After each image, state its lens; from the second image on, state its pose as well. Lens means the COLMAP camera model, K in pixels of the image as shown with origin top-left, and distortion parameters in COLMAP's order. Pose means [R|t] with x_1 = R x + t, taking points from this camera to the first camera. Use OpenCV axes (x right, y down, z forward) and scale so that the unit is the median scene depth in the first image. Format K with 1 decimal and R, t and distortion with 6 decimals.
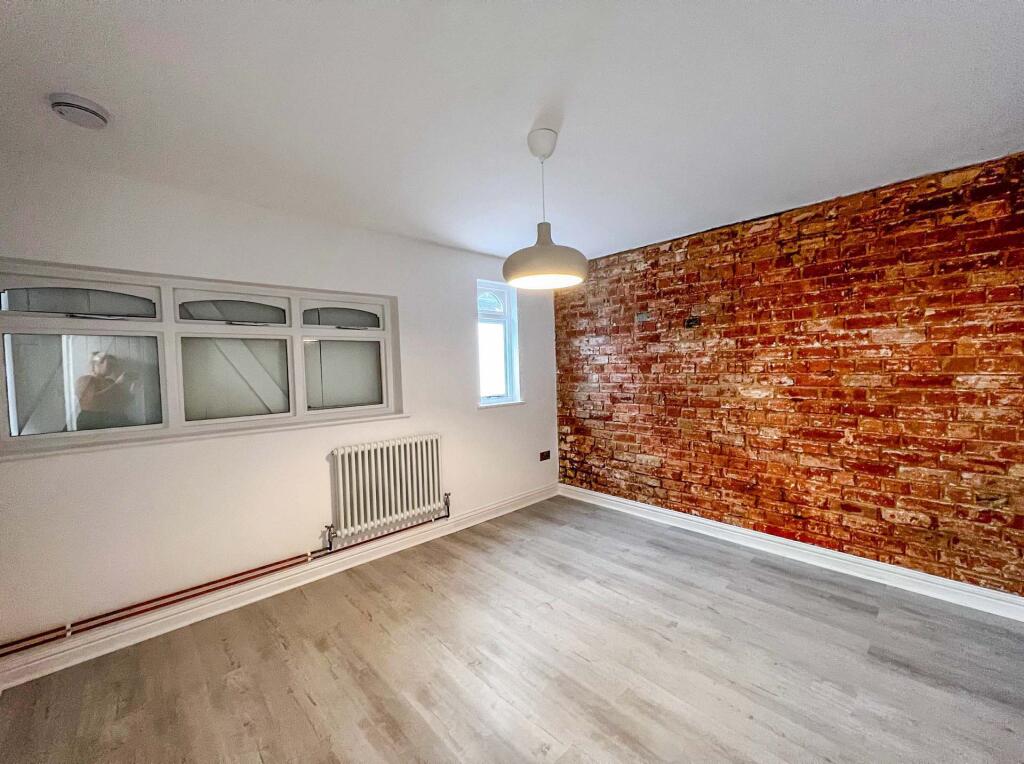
lens RADIAL K [[405.3, 0, 512.0], [0, 405.3, 382.0], [0, 0, 1]] dist [-0.000614, -0.000111]
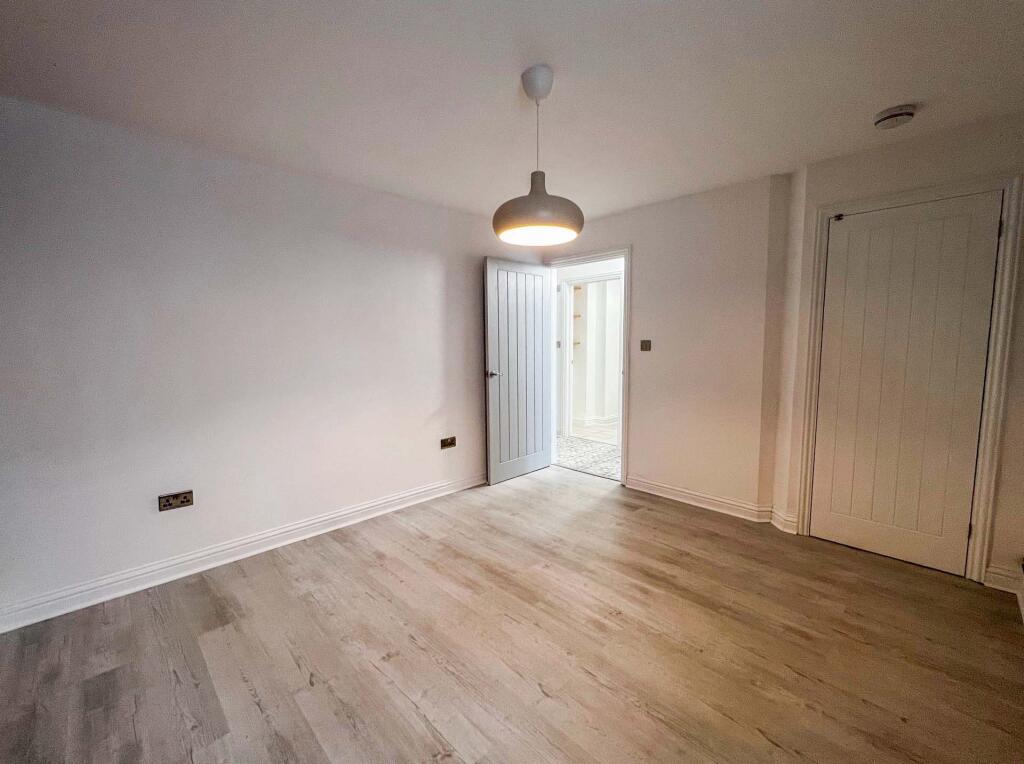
lens RADIAL K [[405.3, 0, 512.0], [0, 405.3, 382.0], [0, 0, 1]] dist [-0.000614, -0.000111]
pose [[-0.999258, 0.036229, -0.013053, 0.168130], [0.034207, 0.990766, 0.131194, -0.036530], [0.017686, 0.130650, -0.991271, 1.980107]]
